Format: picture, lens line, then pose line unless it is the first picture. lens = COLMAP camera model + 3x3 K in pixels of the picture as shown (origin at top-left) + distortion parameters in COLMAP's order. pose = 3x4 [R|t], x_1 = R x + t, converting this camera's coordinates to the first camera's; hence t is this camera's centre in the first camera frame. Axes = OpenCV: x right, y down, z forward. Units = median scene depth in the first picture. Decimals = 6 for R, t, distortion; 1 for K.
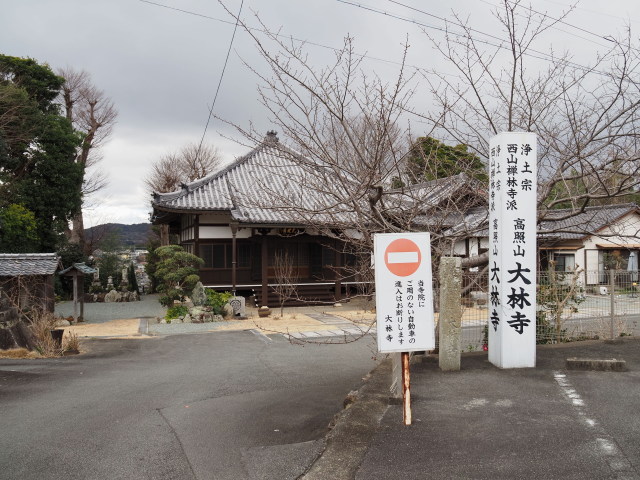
lens RADIAL K [[506.3, 0, 322.2], [0, 506.3, 240.8], [0, 0, 1]] dist [-0.056943, -0.005361]
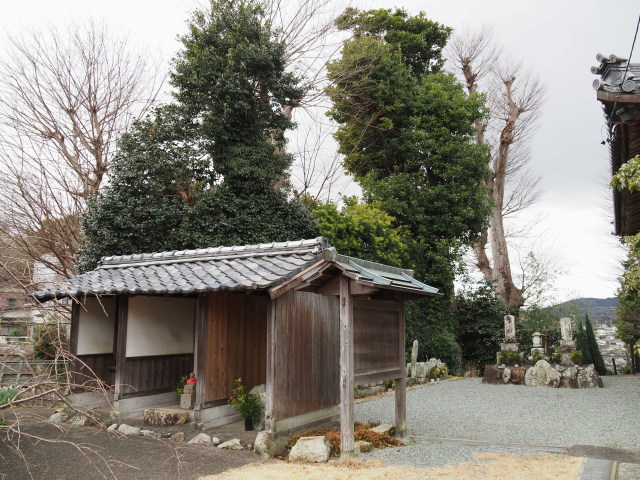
lens RADIAL K [[506.3, 0, 323.1], [0, 506.3, 238.1], [0, 0, 1]] dist [-0.056943, -0.005361]
pose [[0.638861, -0.121485, -0.759670, -0.168842], [0.002813, 0.987816, -0.155604, 0.054787], [0.769317, 0.097272, 0.631418, 0.512076]]
